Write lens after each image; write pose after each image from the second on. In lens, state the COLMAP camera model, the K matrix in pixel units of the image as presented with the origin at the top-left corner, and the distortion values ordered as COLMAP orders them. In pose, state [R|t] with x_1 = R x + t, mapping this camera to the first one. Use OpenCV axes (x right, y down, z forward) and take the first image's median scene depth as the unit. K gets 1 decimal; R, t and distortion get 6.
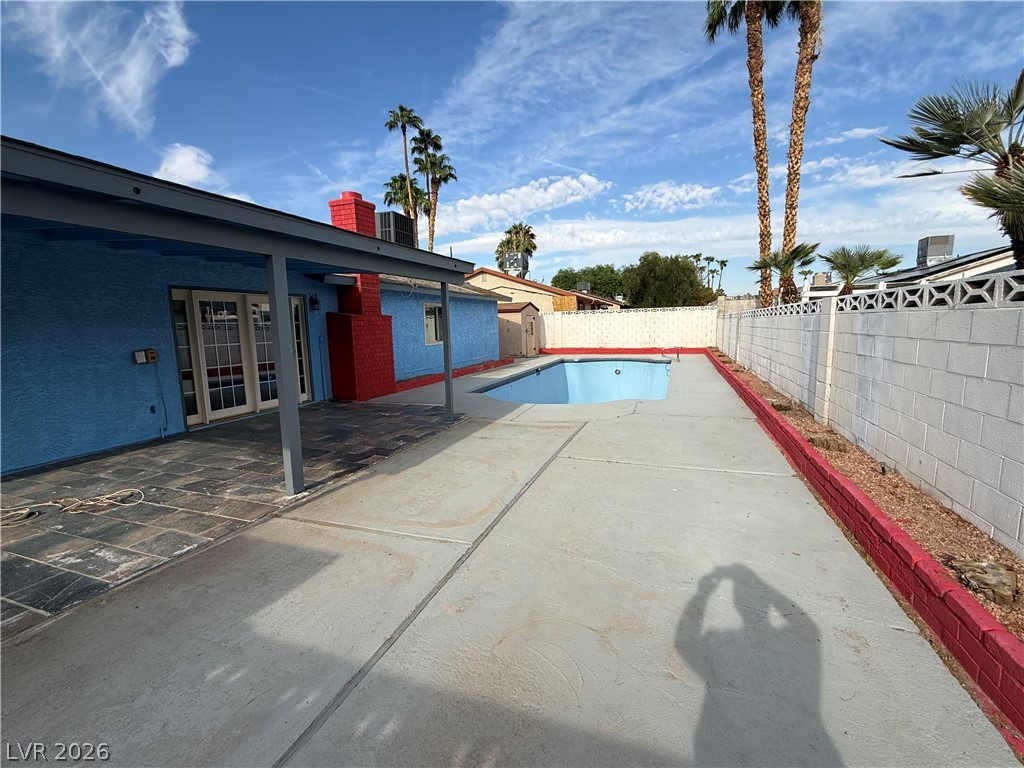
lens RADIAL K [[450.2, 0, 512.0], [0, 450.2, 384.0], [0, 0, 1]] dist [0.000116, -0.000064]
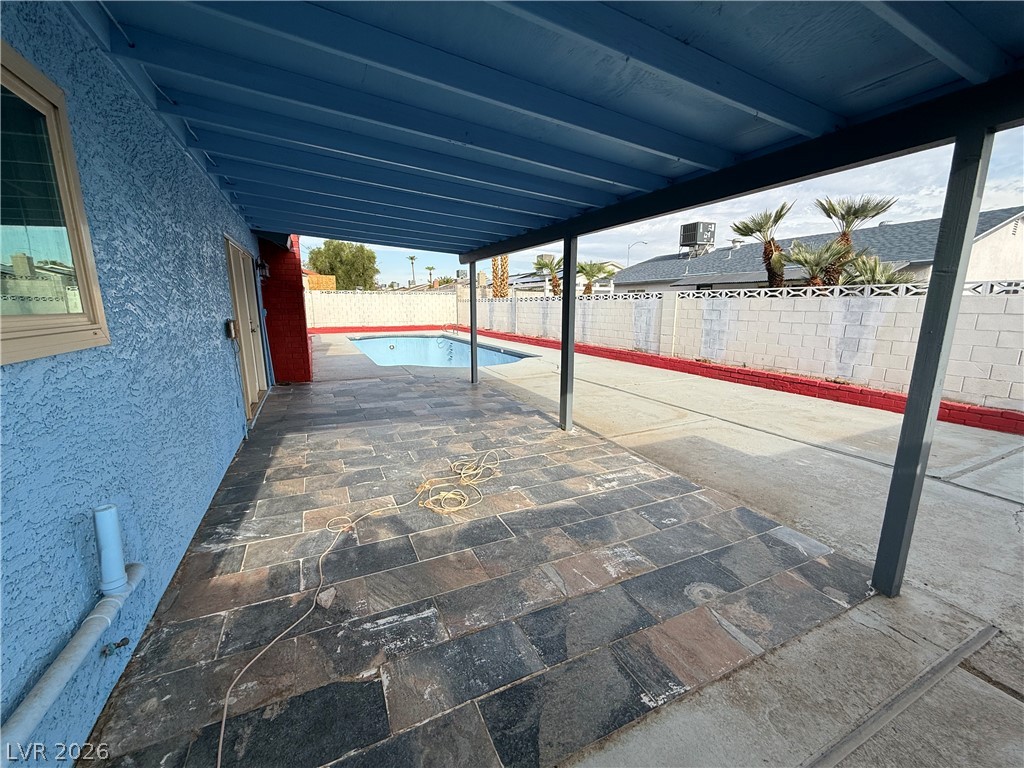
lens RADIAL K [[410.1, 0, 512.0], [0, 410.1, 384.0], [0, 0, 1]] dist [-0.000263, 0.000388]
pose [[0.701552, -0.117506, 0.702864, -1.412347], [0.080739, 0.993067, 0.085436, 0.006056], [-0.708030, -0.003189, 0.706175, 0.303305]]
